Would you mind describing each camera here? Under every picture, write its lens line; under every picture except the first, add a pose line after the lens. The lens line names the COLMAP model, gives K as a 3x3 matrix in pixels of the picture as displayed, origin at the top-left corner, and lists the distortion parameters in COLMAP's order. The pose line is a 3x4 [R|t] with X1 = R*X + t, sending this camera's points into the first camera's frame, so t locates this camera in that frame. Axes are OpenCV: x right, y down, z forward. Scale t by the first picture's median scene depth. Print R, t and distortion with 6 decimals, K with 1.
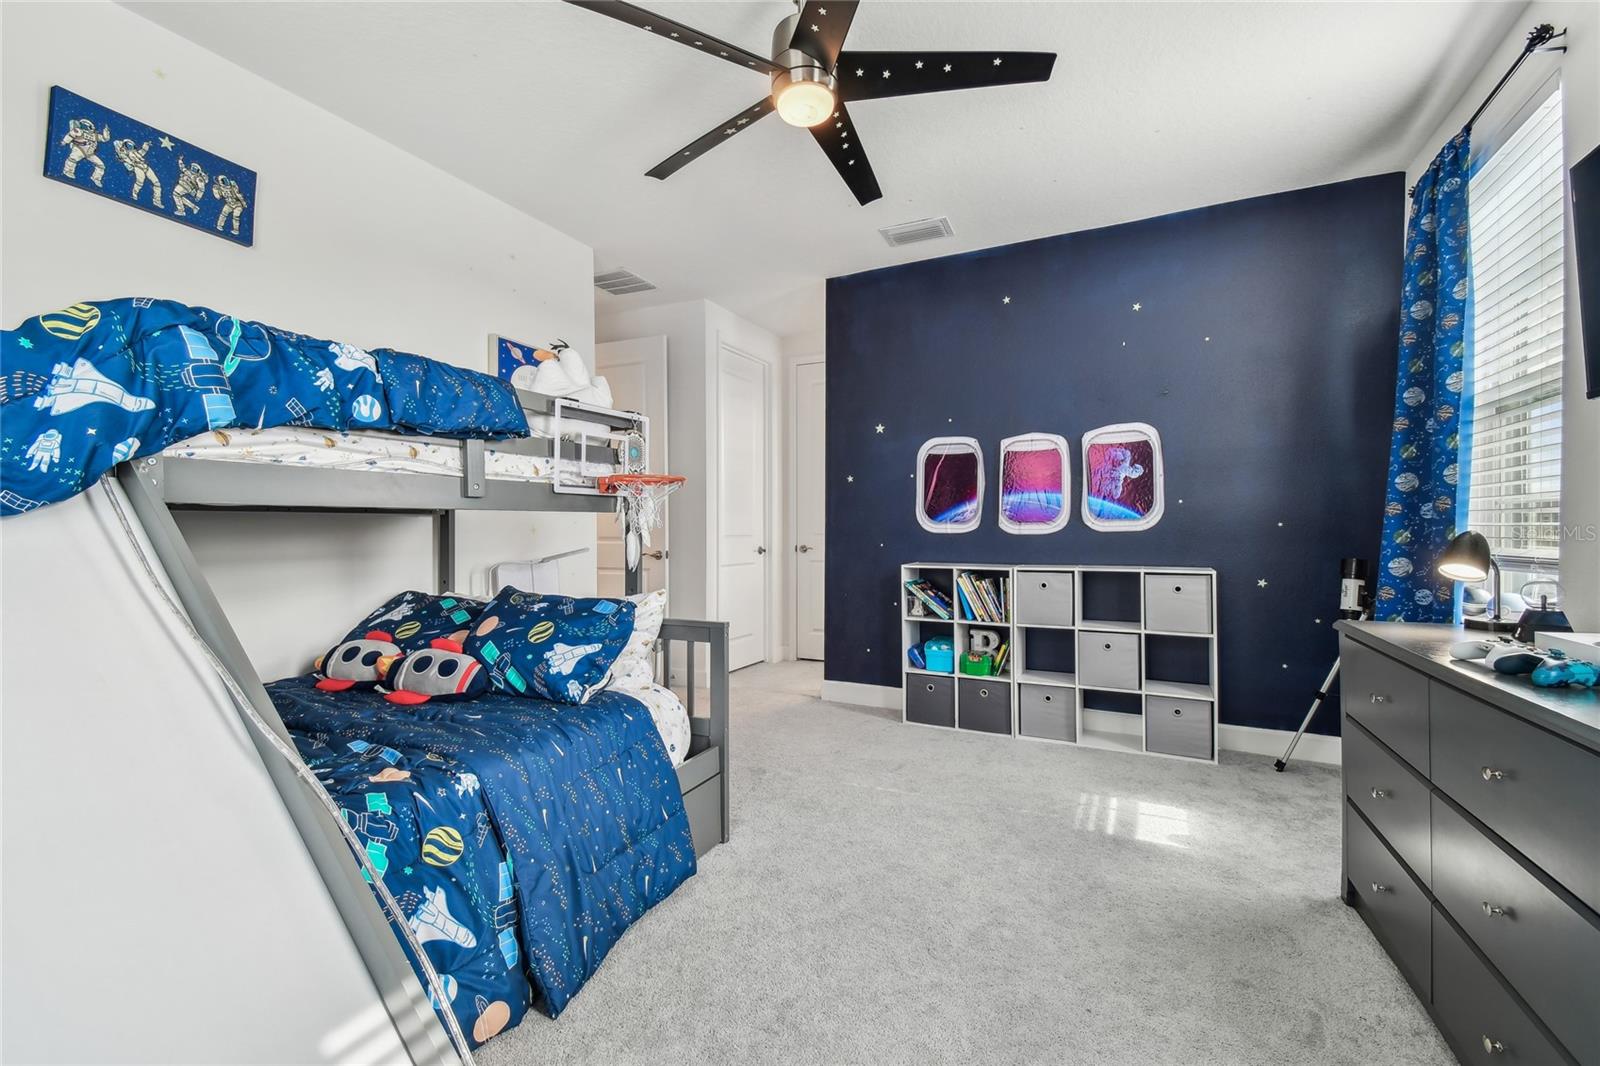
lens RADIAL K [[692.7, 0, 812.6], [0, 692.7, 539.7], [0, 0, 1]] dist [0.026638, -0.015849]
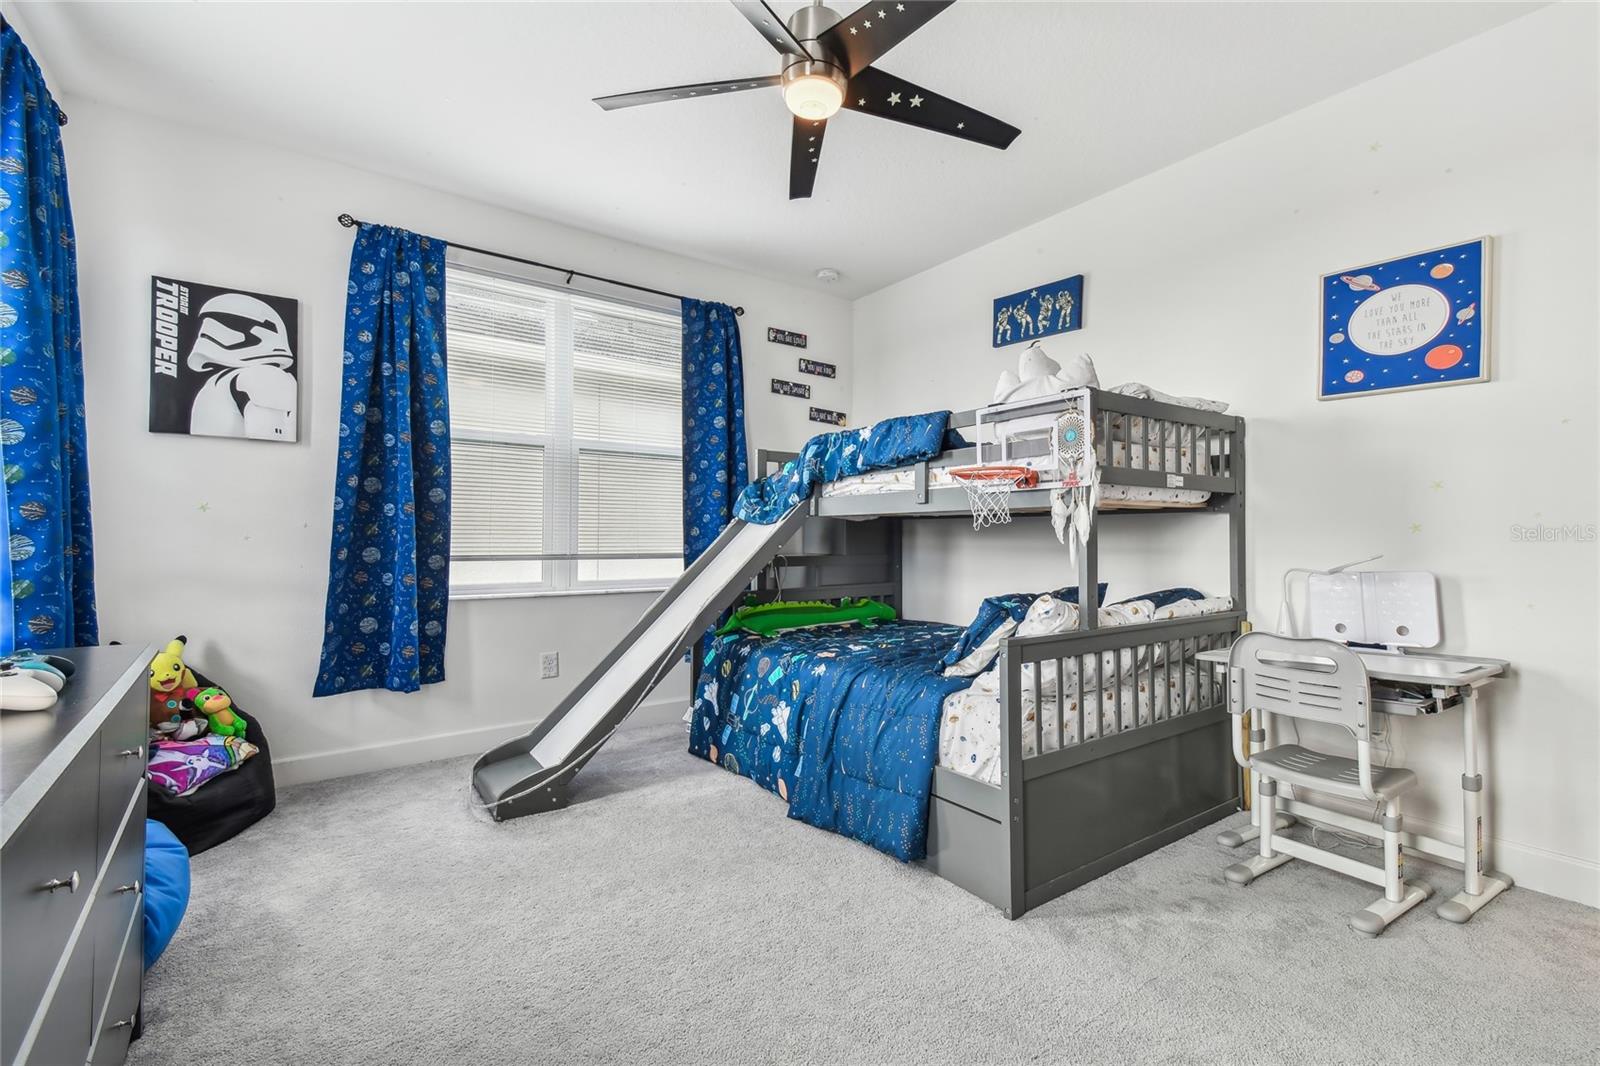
lens RADIAL K [[692.7, 0, 812.6], [0, 692.7, 539.7], [0, 0, 1]] dist [0.026638, -0.015849]
pose [[-0.479758, 0.006891, -0.877374, 0.757920], [-0.012359, 0.999817, 0.014611, -0.007303], [0.877314, 0.017853, -0.479585, 1.328574]]
